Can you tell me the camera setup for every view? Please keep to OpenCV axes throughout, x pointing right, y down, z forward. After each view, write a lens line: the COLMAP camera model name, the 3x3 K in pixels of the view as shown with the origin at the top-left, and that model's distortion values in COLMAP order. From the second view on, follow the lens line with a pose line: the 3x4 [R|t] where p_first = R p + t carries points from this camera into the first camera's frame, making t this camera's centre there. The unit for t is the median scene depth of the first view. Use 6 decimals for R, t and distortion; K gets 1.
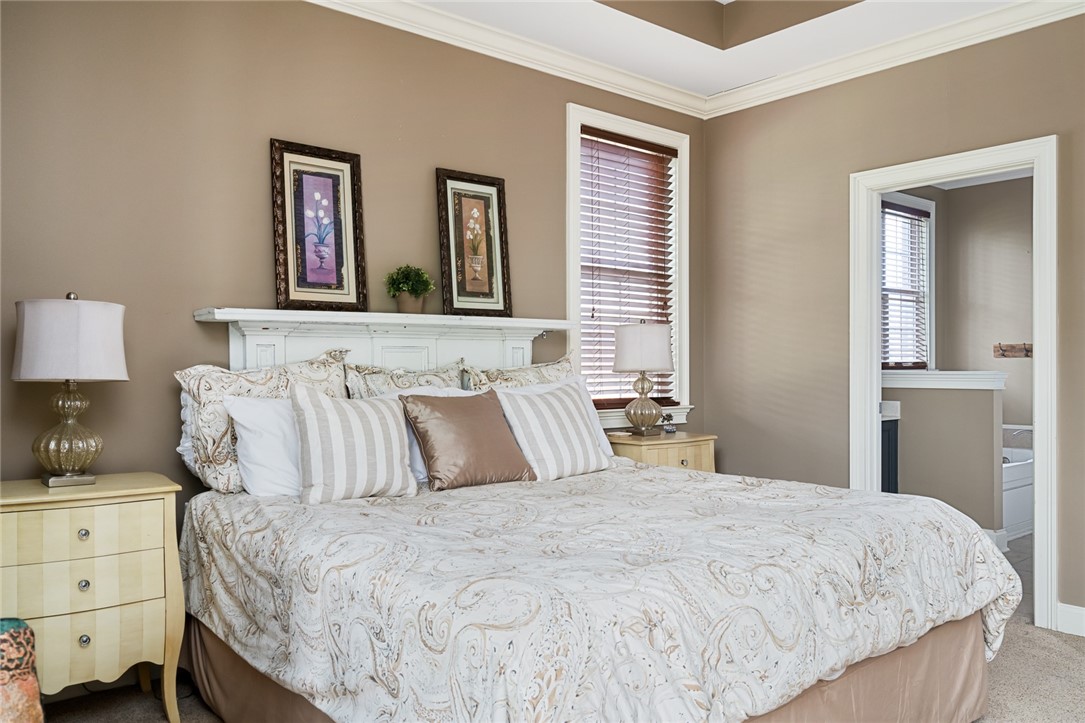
lens RADIAL K [[842.7, 0, 543.4], [0, 842.7, 360.5], [0, 0, 1]] dist [0.005197, 0.000205]
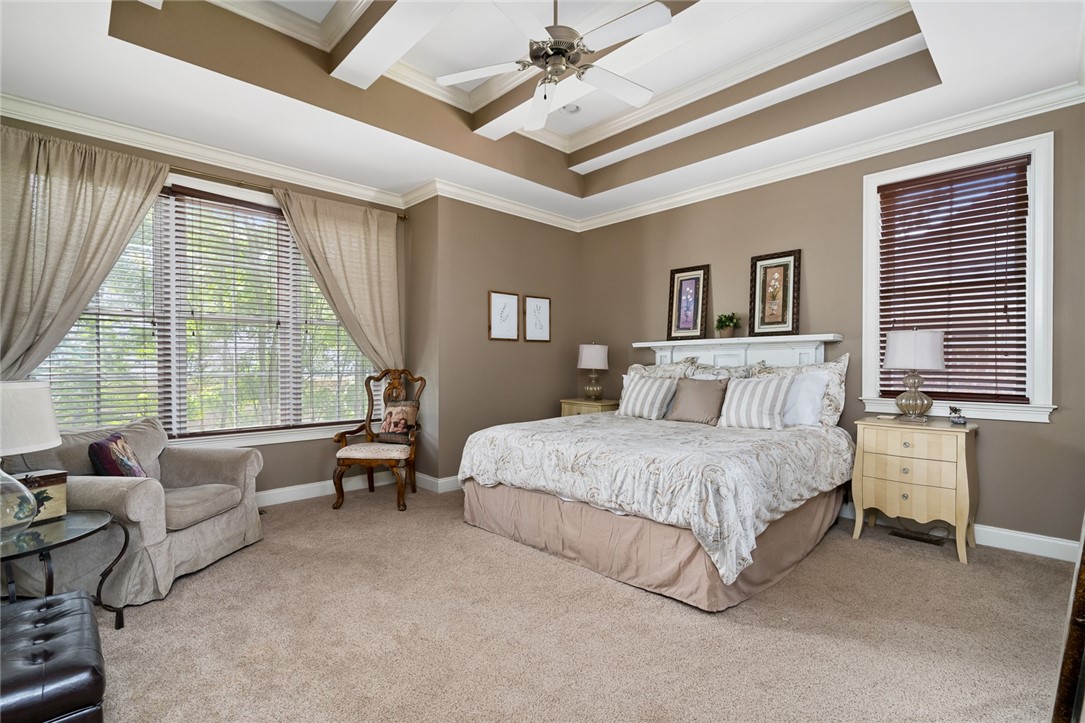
lens RADIAL K [[501.8, 0, 543.9], [0, 501.8, 365.5], [0, 0, 1]] dist [-0.002290, 0.000827]
pose [[0.061567, -0.002800, -0.998099, 0.942088], [-0.002270, 0.999993, -0.002946, 0.012509], [0.998100, 0.002447, 0.061560, 0.481231]]
